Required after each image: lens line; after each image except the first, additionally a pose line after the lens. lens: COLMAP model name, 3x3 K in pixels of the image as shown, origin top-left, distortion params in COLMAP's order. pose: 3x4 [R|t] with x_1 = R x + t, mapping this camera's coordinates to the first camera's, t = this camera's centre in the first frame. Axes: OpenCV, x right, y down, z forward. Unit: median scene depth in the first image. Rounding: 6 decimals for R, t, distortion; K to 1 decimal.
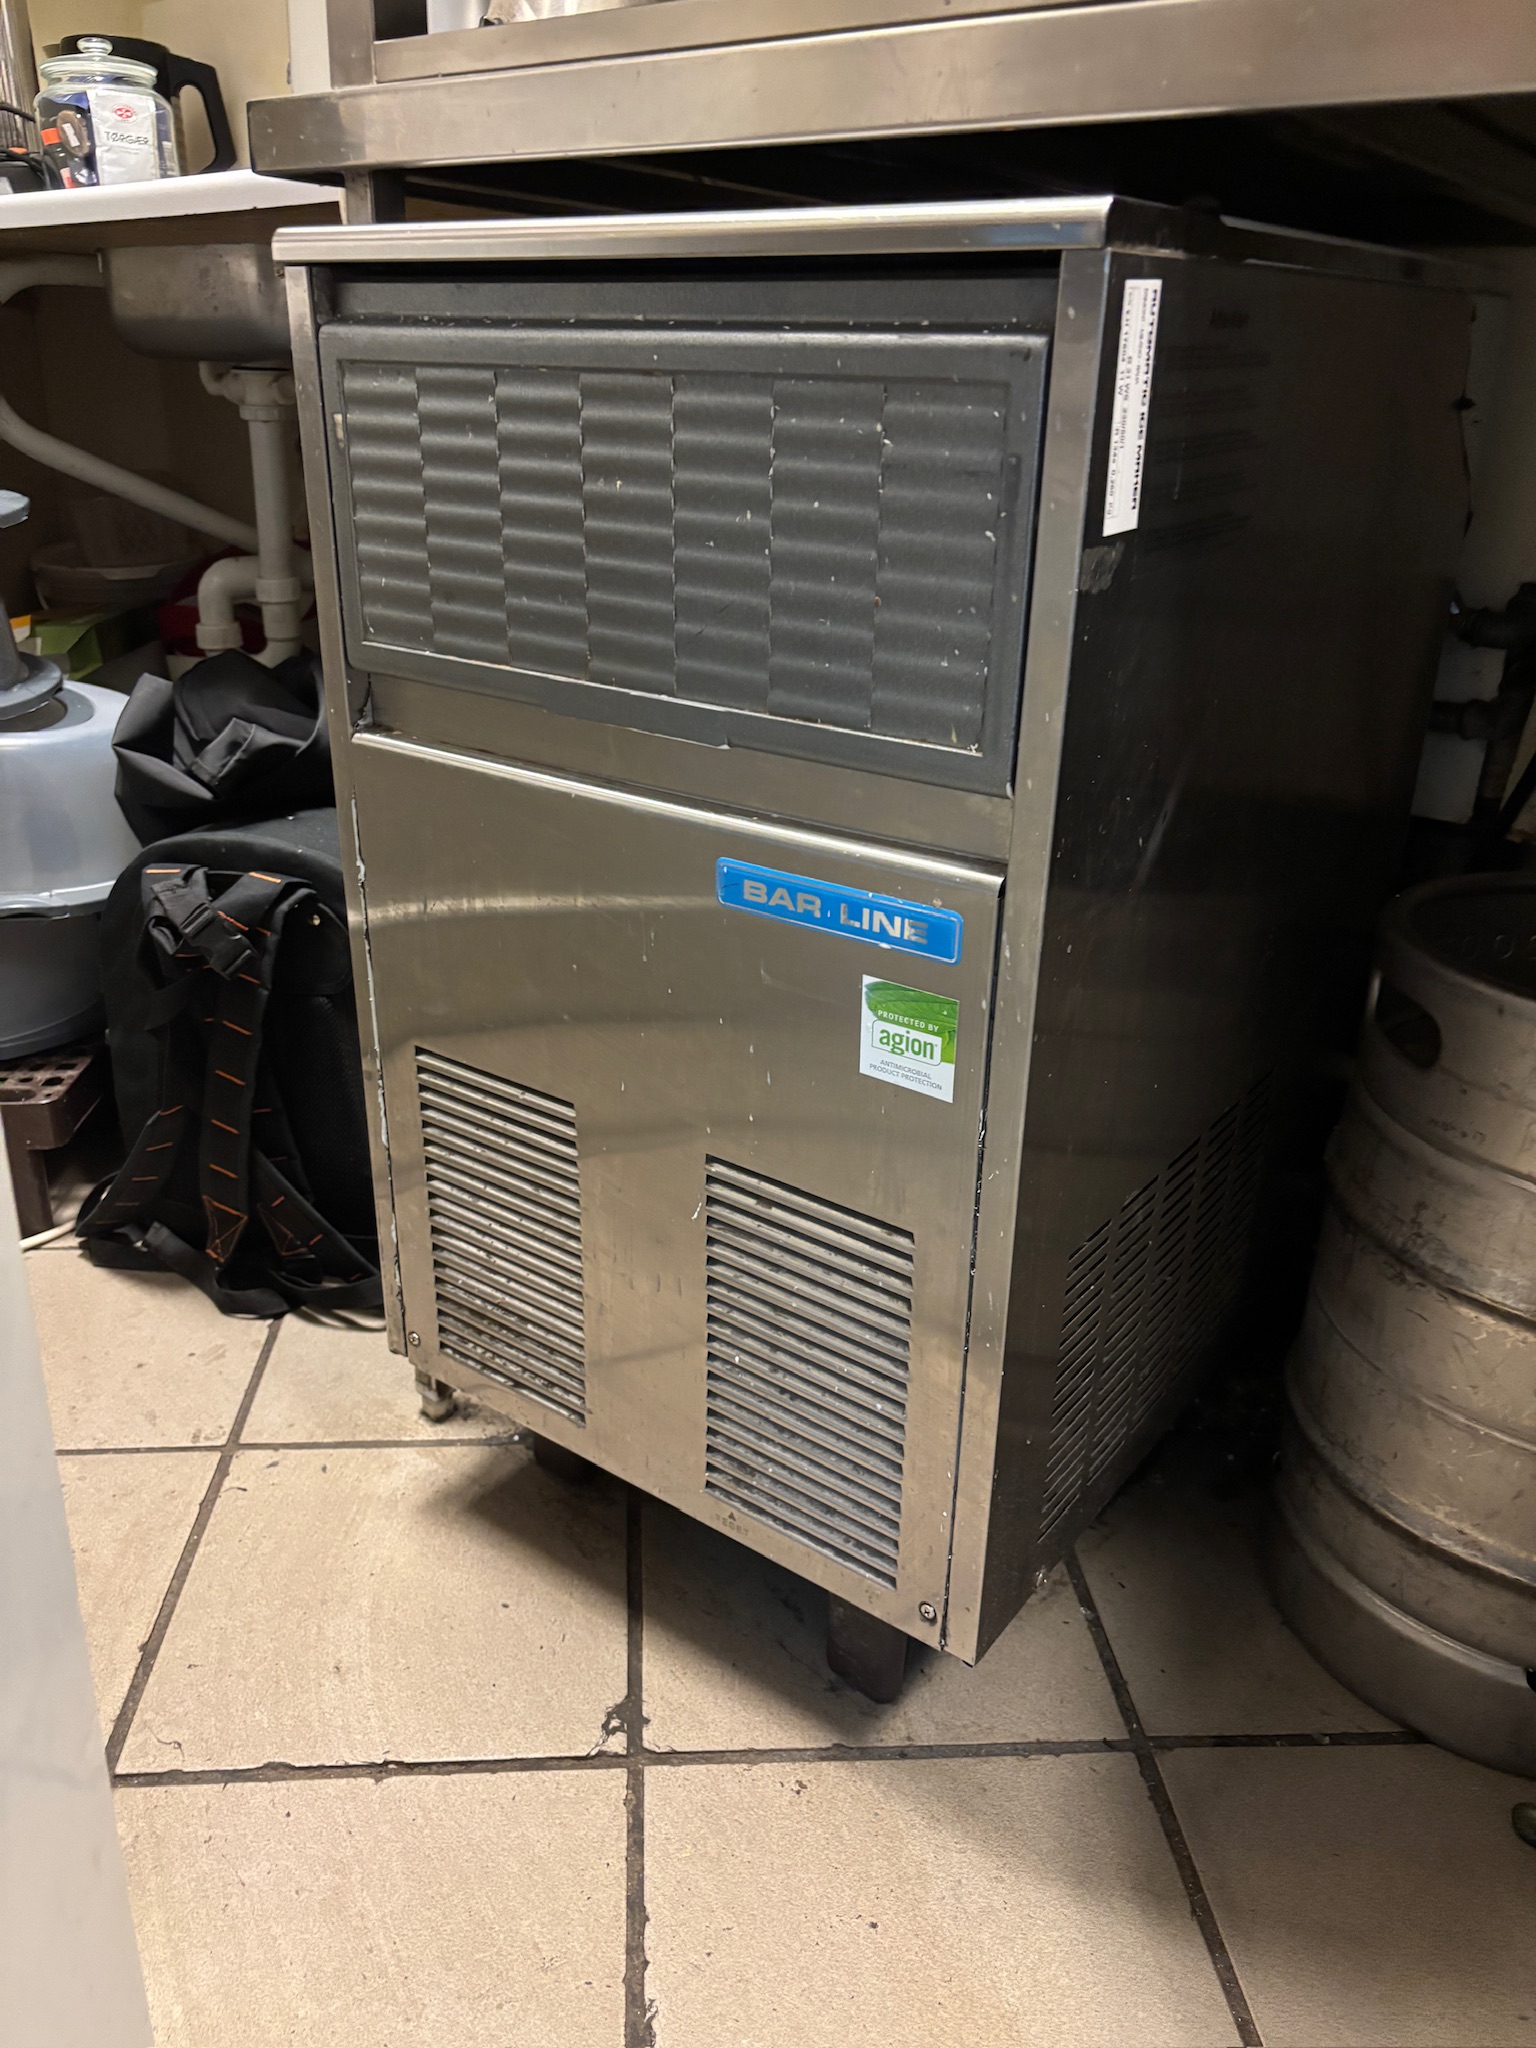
lens RADIAL K [[1548.5, 0, 768.0], [0, 1548.5, 1024.0], [0, 0, 1]] dist [0.013166, 0.006140]
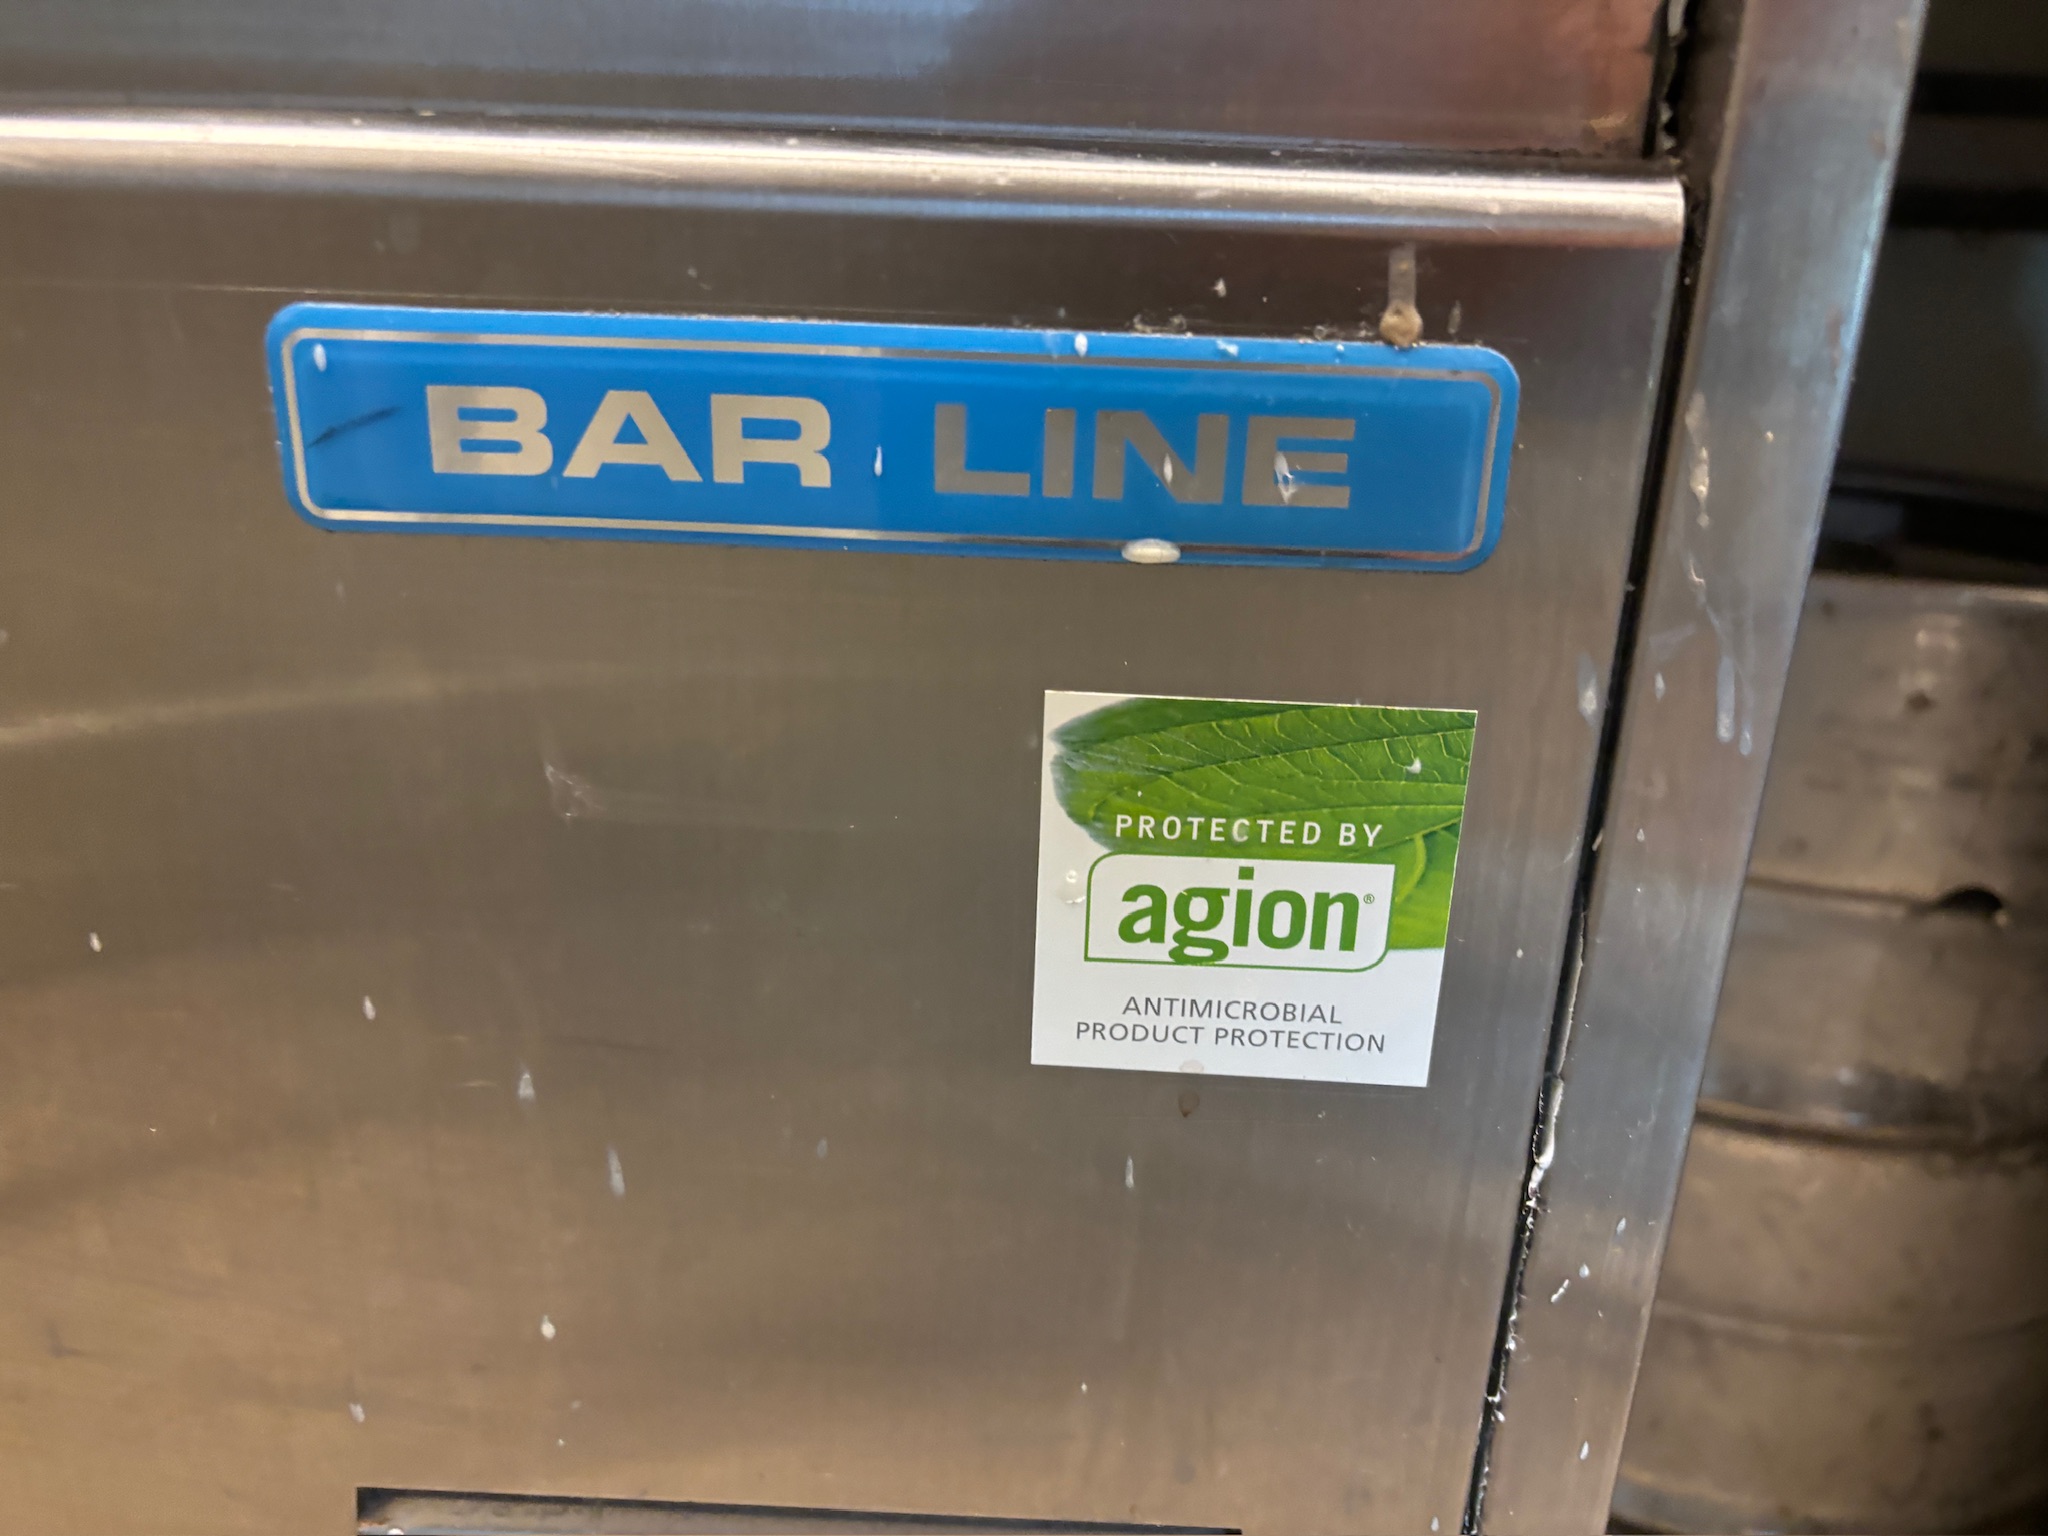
lens RADIAL K [[1558.8, 0, 1024.0], [0, 1558.8, 768.0], [0, 0, 1]] dist [0.028739, -0.042246]
pose [[0.811831, -0.179363, 0.555662, -0.065600], [0.204221, 0.978767, 0.017569, -0.018988], [-0.547015, 0.099215, 0.831223, 0.612154]]
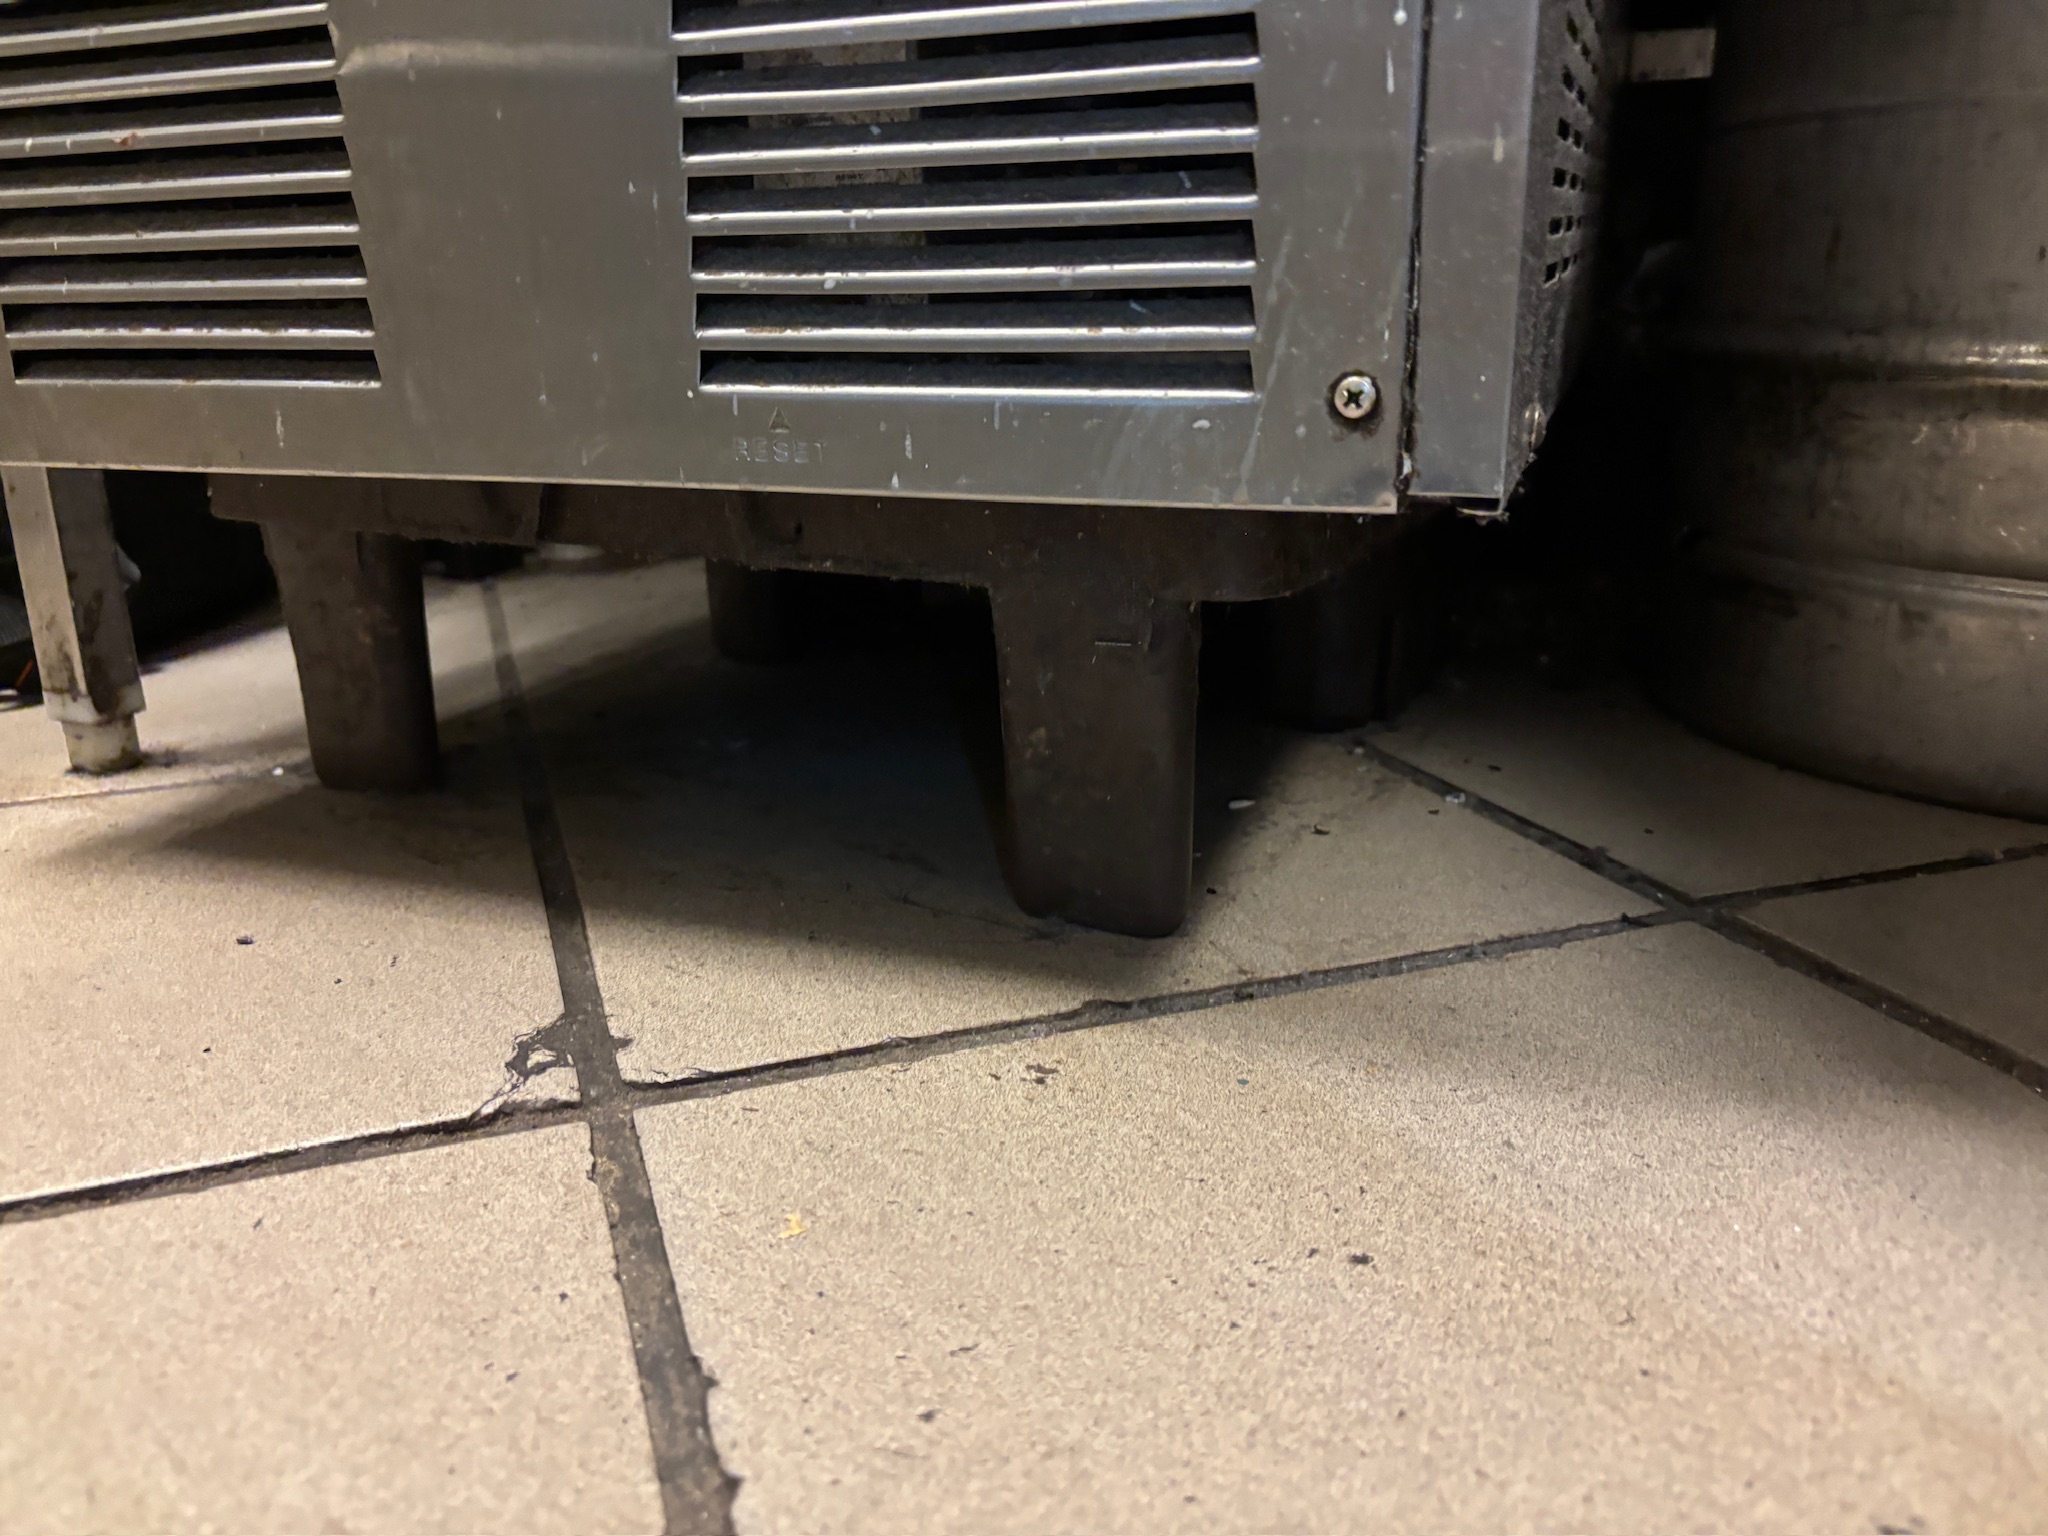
lens RADIAL K [[1558.3, 0, 1024.0], [0, 1558.3, 768.0], [0, 0, 1]] dist [-0.003708, 0.006021]
pose [[0.961386, -0.129372, 0.242898, -0.068380], [0.149422, 0.986572, -0.065943, 0.428444], [-0.231106, 0.099691, 0.967808, 0.592017]]
